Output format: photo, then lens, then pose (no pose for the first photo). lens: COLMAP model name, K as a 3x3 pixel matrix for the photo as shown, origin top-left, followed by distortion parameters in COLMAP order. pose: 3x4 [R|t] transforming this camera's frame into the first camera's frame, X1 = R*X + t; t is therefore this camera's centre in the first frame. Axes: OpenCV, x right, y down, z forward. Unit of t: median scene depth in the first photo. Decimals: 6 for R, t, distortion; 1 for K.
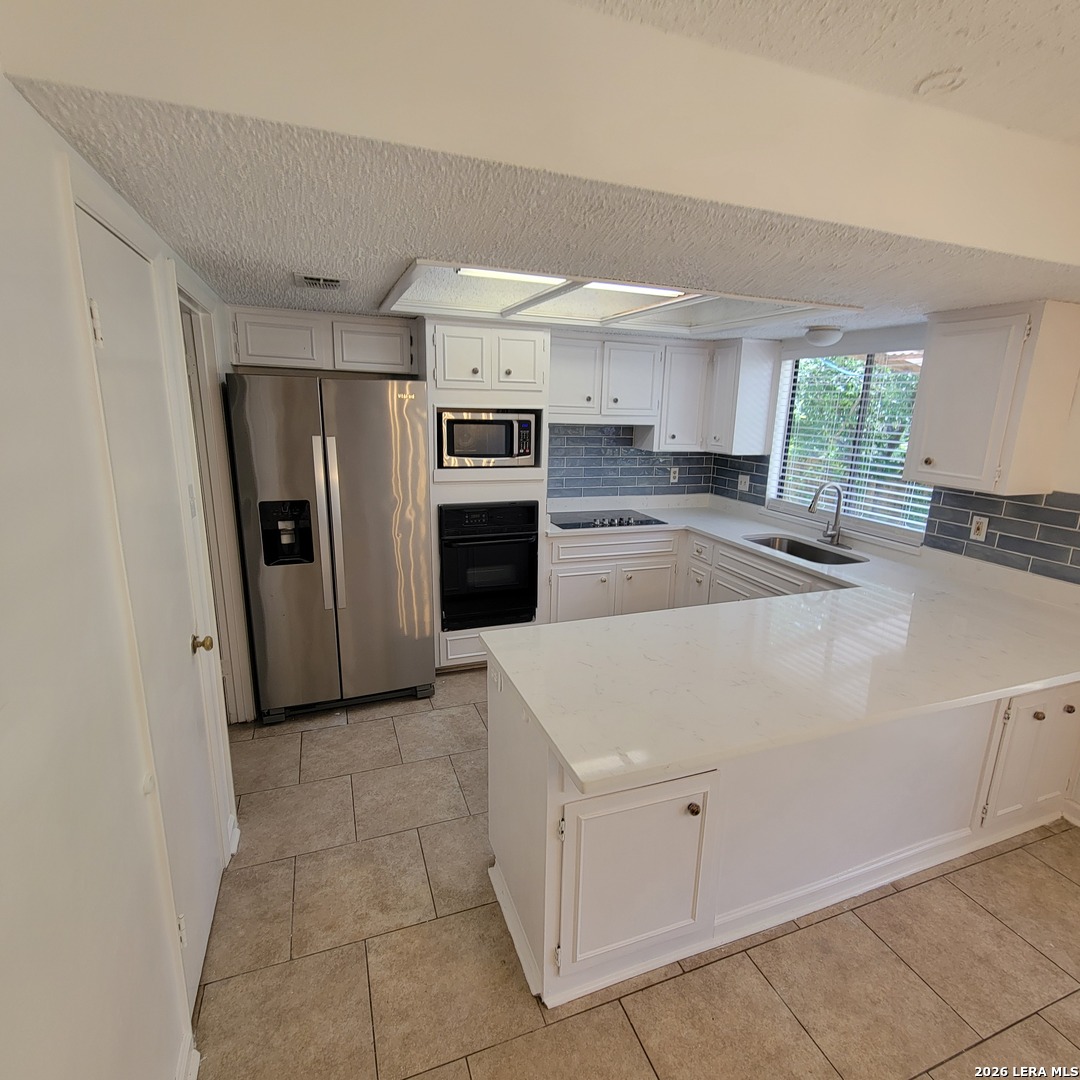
lens RADIAL K [[583.2, 0, 540.0], [0, 583.2, 540.0], [0, 0, 1]] dist [-0.000123, -0.016042]
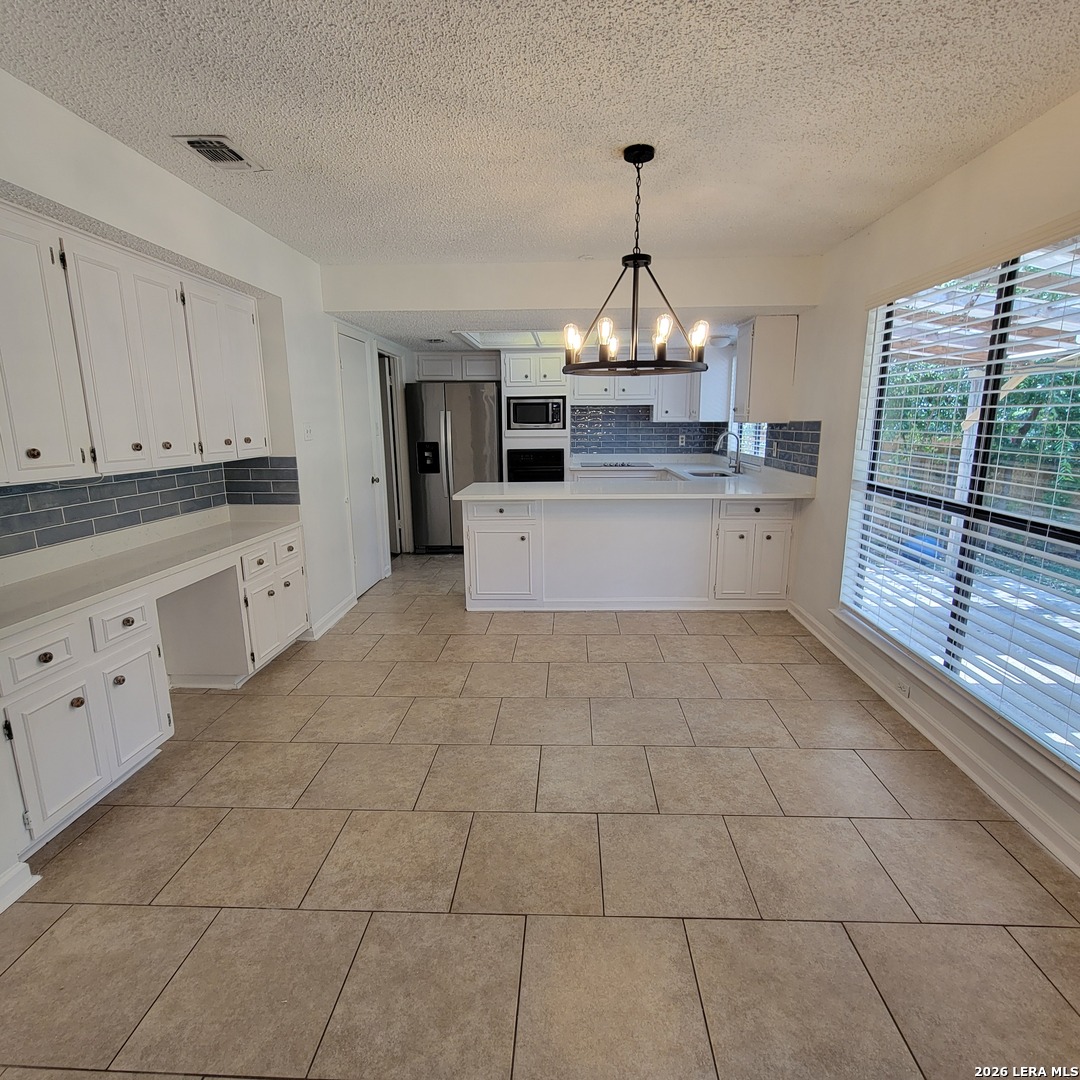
lens RADIAL K [[583.2, 0, 540.0], [0, 583.2, 540.0], [0, 0, 1]] dist [-0.000123, -0.016042]
pose [[0.918353, 0.046723, -0.392993, 0.650571], [-0.059835, 0.997984, -0.021172, 0.255092], [0.391212, 0.042958, 0.919297, -0.637829]]
